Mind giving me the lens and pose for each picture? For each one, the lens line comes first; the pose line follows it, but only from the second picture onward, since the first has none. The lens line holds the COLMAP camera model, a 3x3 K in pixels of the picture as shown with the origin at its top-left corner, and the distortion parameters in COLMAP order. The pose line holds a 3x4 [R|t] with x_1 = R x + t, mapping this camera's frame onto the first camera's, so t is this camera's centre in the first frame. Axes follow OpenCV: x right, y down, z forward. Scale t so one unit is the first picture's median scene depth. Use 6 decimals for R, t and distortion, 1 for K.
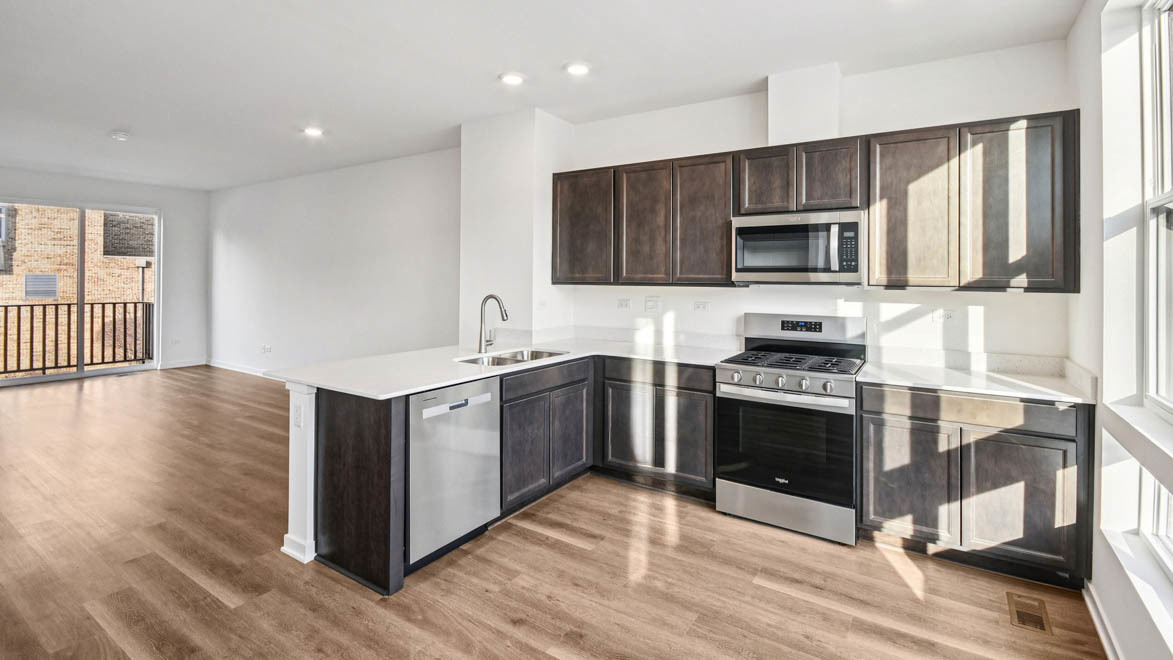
lens RADIAL K [[532.2, 0, 577.0], [0, 532.2, 275.8], [0, 0, 1]] dist [-0.000610, -0.006445]
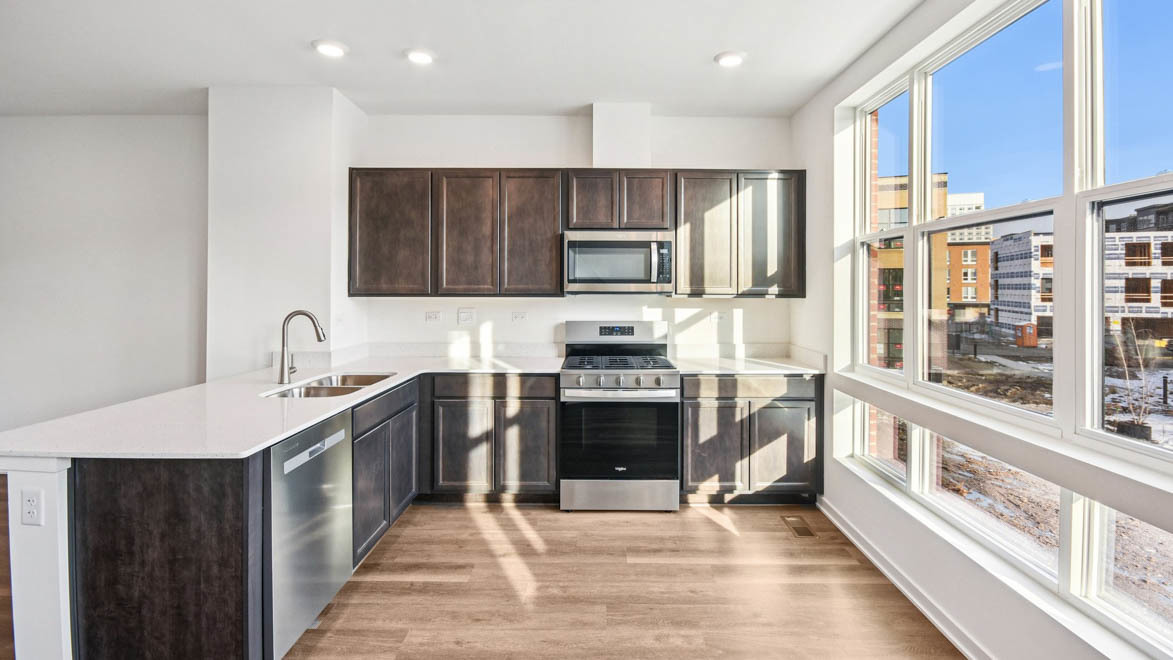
lens RADIAL K [[532.2, 0, 589.6], [0, 532.2, 289.7], [0, 0, 1]] dist [-0.000610, -0.006445]
pose [[0.832727, -0.005813, 0.553654, -0.290913], [0.001647, 0.999966, 0.008022, -0.002175], [-0.553682, -0.005769, 0.832708, 0.102563]]
